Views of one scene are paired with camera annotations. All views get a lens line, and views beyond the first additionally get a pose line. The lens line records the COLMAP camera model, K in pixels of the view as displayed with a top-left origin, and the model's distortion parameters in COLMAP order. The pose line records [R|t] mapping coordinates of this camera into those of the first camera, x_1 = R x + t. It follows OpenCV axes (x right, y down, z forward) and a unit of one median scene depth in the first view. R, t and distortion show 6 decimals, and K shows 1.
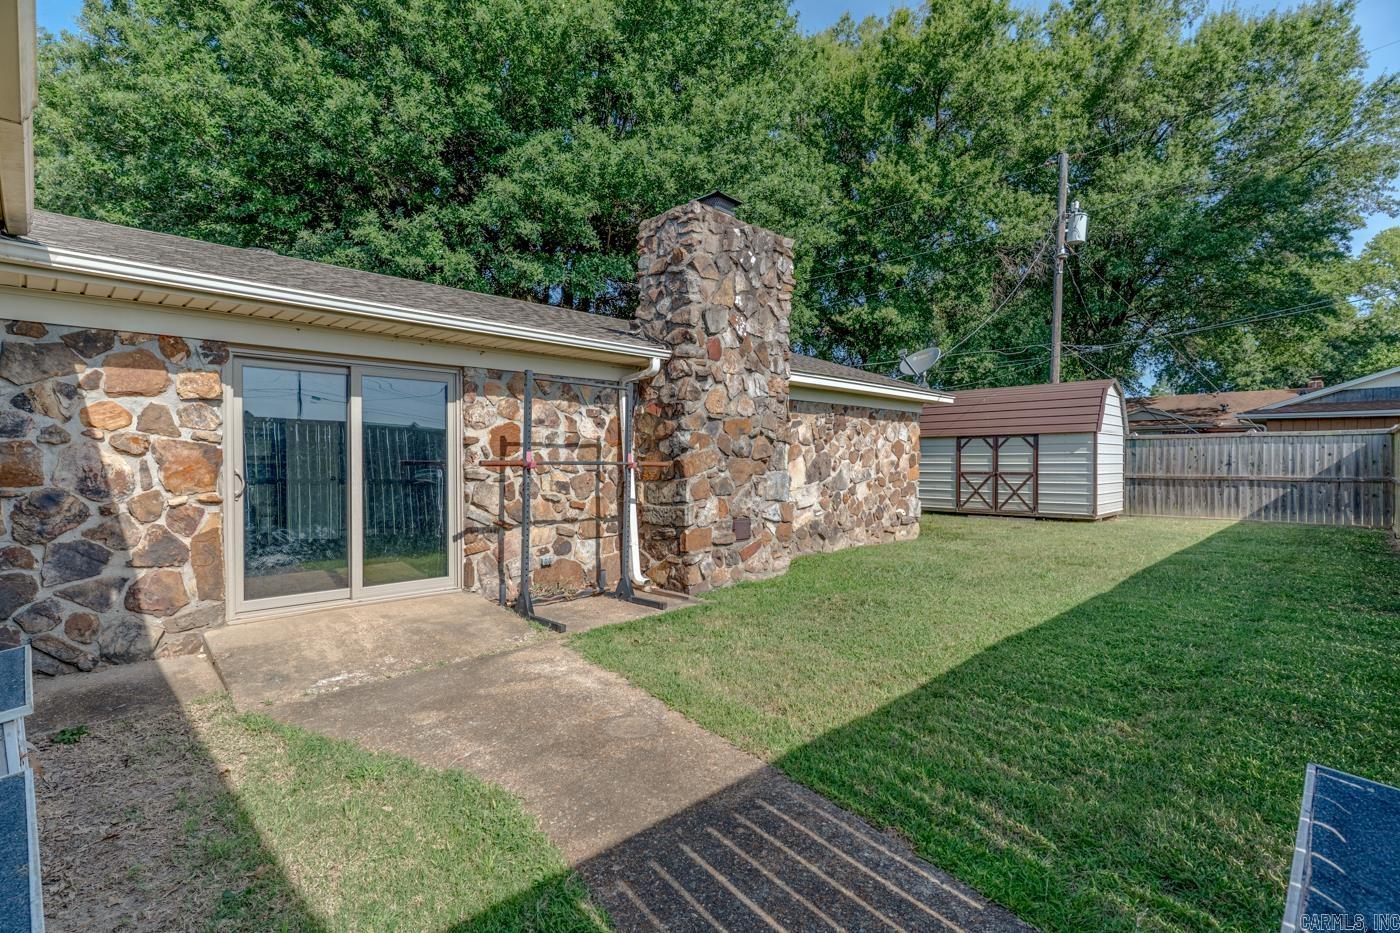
lens RADIAL K [[672.5, 0, 699.8], [0, 672.5, 454.8], [0, 0, 1]] dist [0.002555, 0.000397]
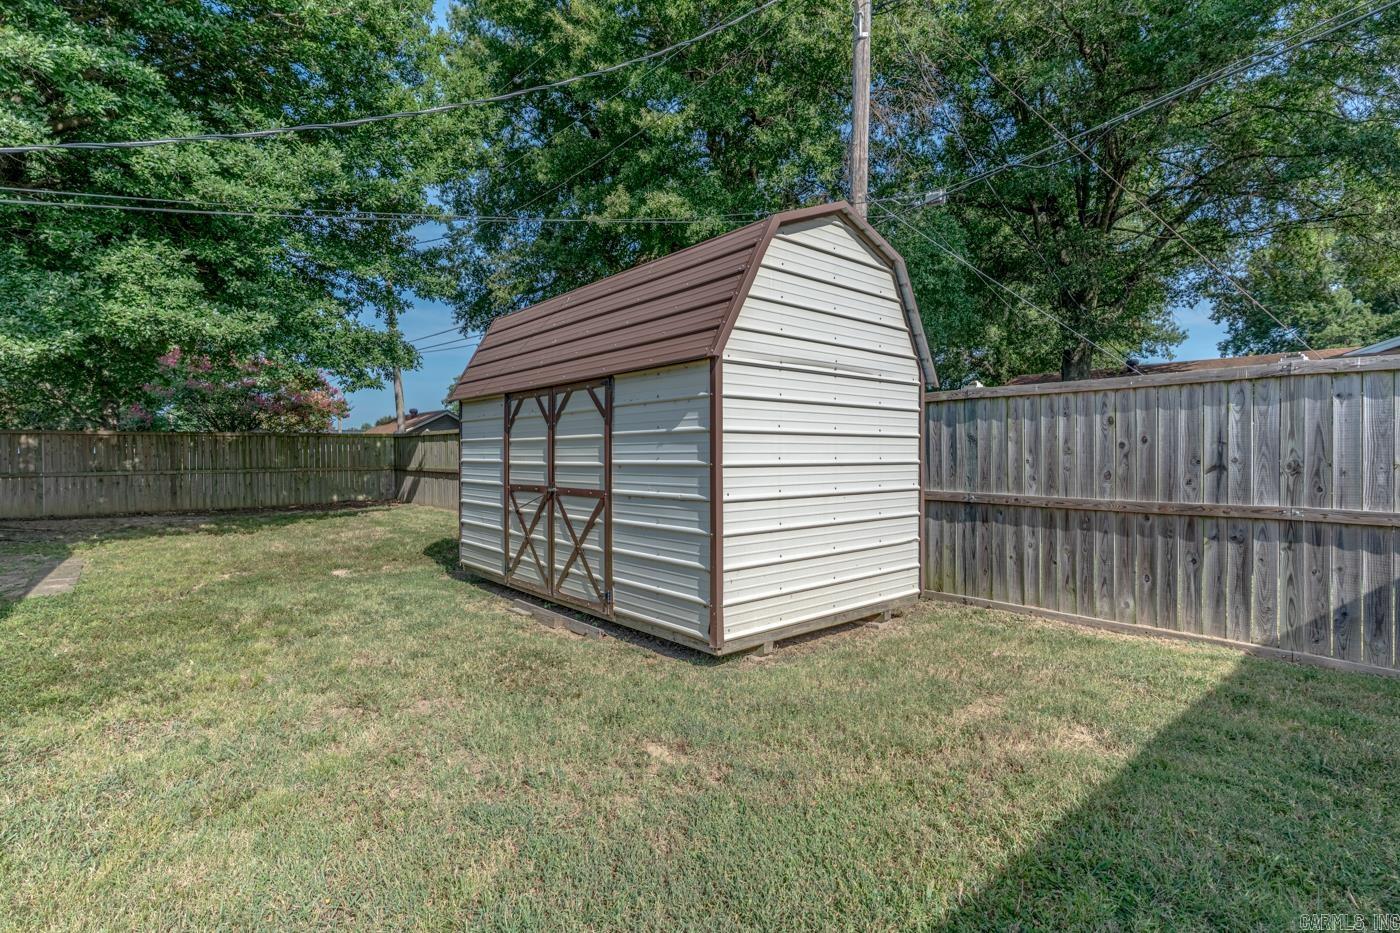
lens RADIAL K [[672.5, 0, 699.8], [0, 672.5, 454.8], [0, 0, 1]] dist [0.002555, 0.000397]
pose [[0.996524, 0.001454, -0.083293, 0.560691], [-0.000617, 0.999949, 0.010069, 0.004780], [0.083303, -0.009982, 0.996474, 0.655440]]
